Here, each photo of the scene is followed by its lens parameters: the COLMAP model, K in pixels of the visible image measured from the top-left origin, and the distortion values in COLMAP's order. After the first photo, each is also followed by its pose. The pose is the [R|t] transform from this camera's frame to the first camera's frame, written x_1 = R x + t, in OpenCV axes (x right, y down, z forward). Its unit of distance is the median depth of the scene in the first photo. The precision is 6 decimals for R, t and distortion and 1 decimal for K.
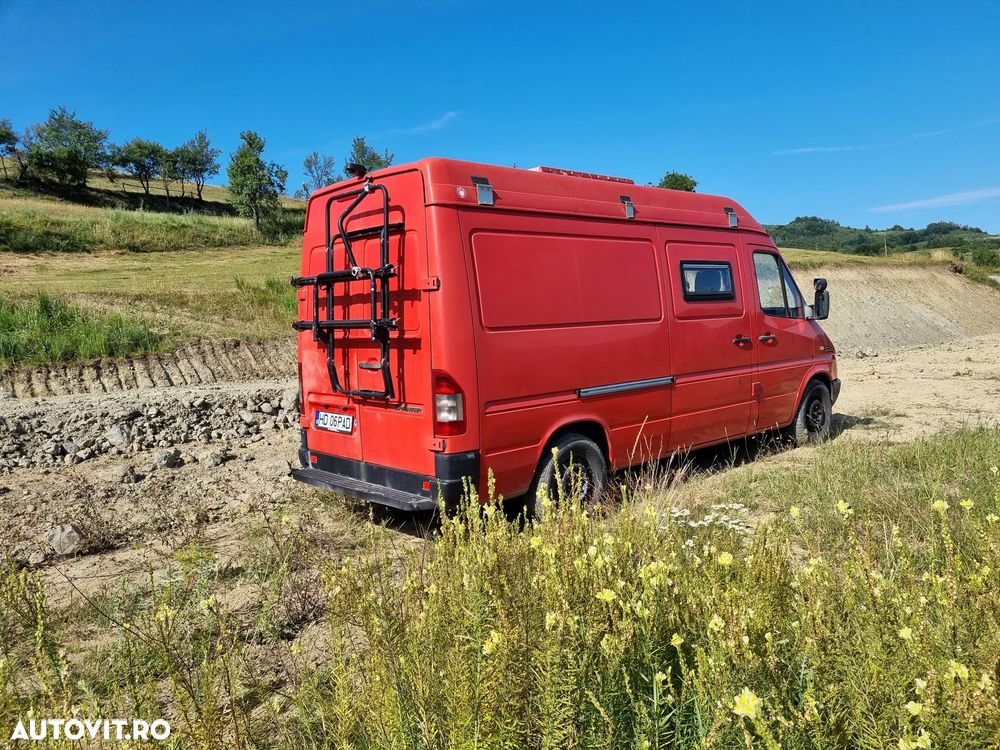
lens RADIAL K [[783.0, 0, 511.5], [0, 783.0, 377.1], [0, 0, 1]] dist [0.050789, -0.012000]
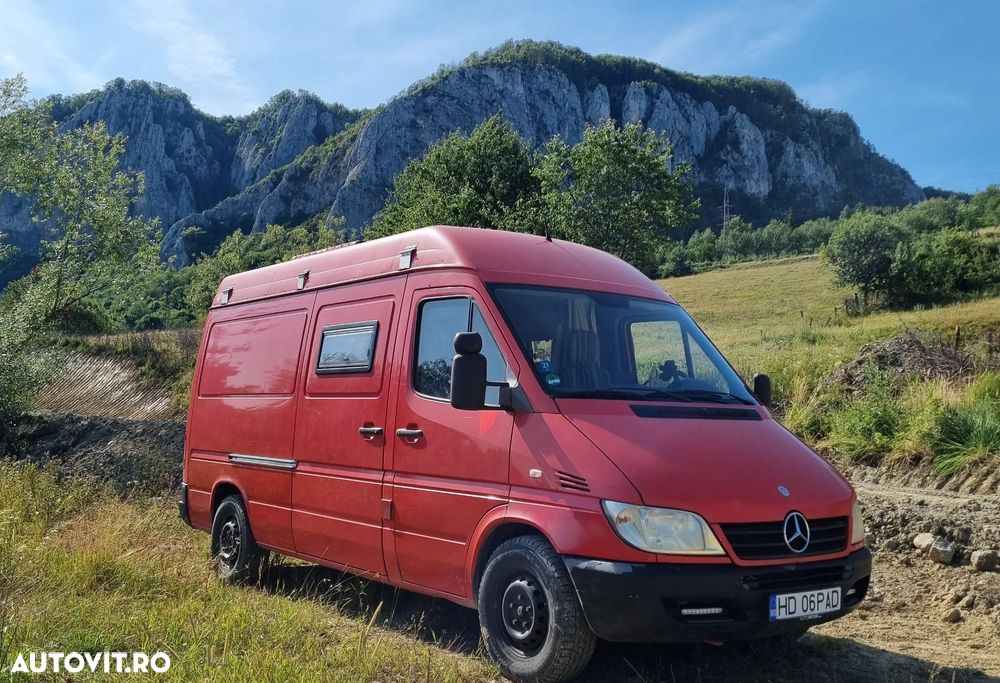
lens RADIAL K [[1011.5, 0, 500.0], [0, 1011.5, 341.5], [0, 0, 1]] dist [0.093667, 0.001127]
pose [[-0.120767, -0.036296, -0.992017, 0.242988], [-0.098454, 0.994842, -0.024413, -0.023777], [0.987786, 0.094720, -0.123718, 0.252382]]
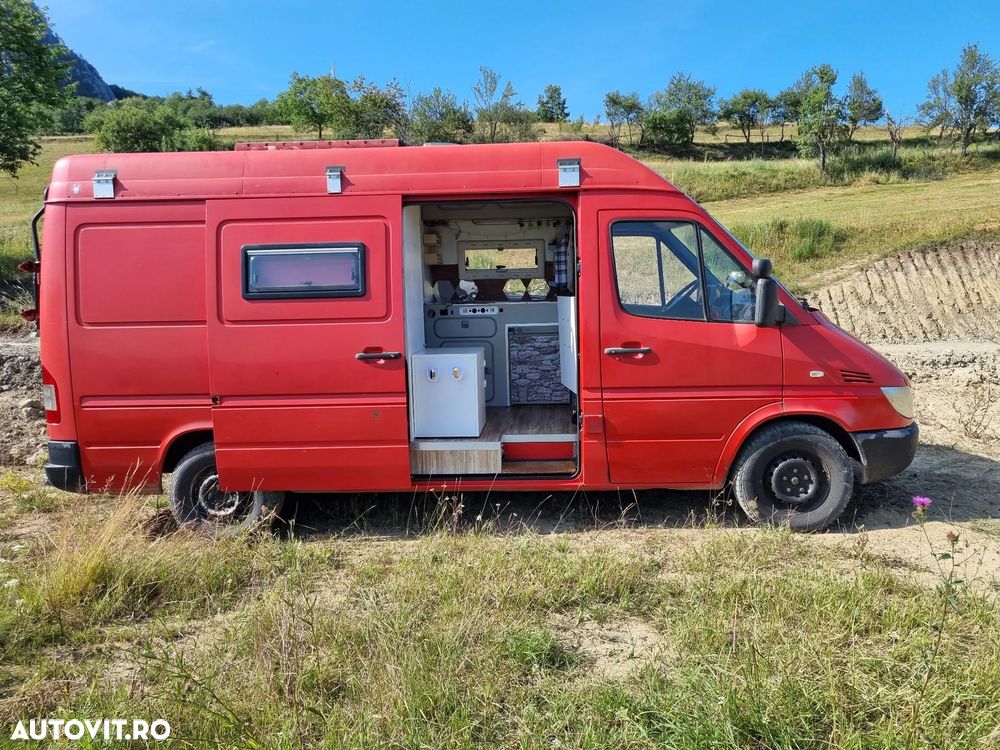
lens RADIAL K [[773.3, 0, 513.7], [0, 773.3, 374.2], [0, 0, 1]] dist [0.047145, -0.011471]
pose [[0.681446, 0.114980, -0.722780, 0.158847], [-0.061204, 0.993075, 0.100275, -0.019499], [0.729304, -0.024095, 0.683765, 0.104655]]
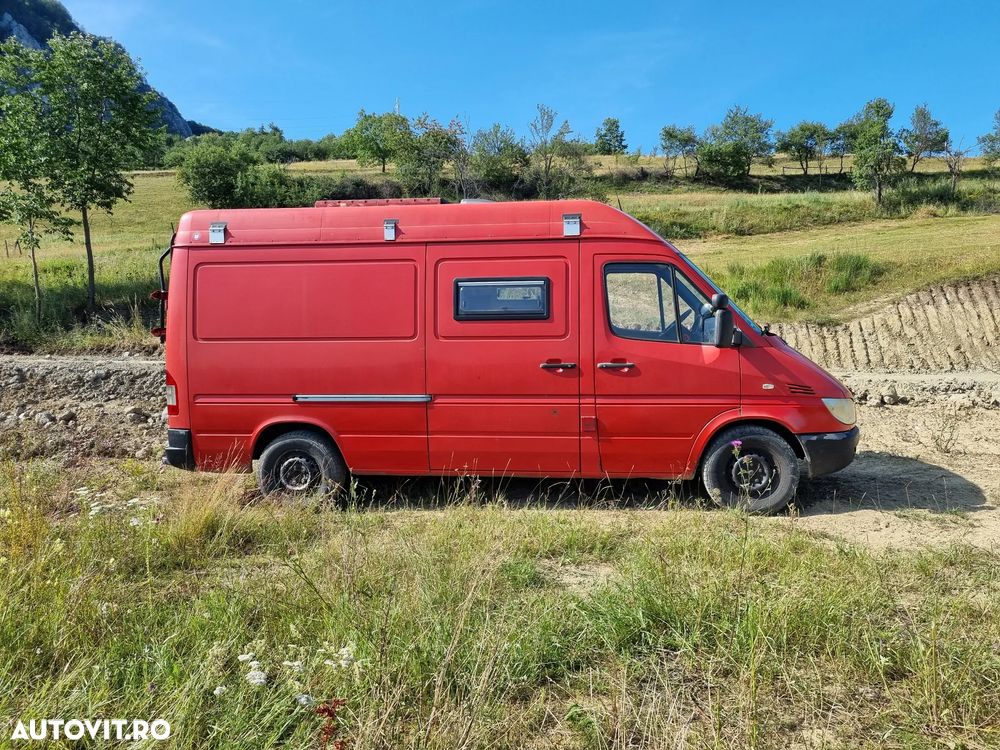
lens RADIAL K [[783.0, 0, 511.5], [0, 783.0, 377.1], [0, 0, 1]] dist [0.050789, -0.012000]
pose [[0.622591, 0.100558, -0.776059, 0.195567], [-0.072596, 0.994855, 0.070668, -0.019167], [0.779172, 0.012342, 0.626688, 0.085047]]
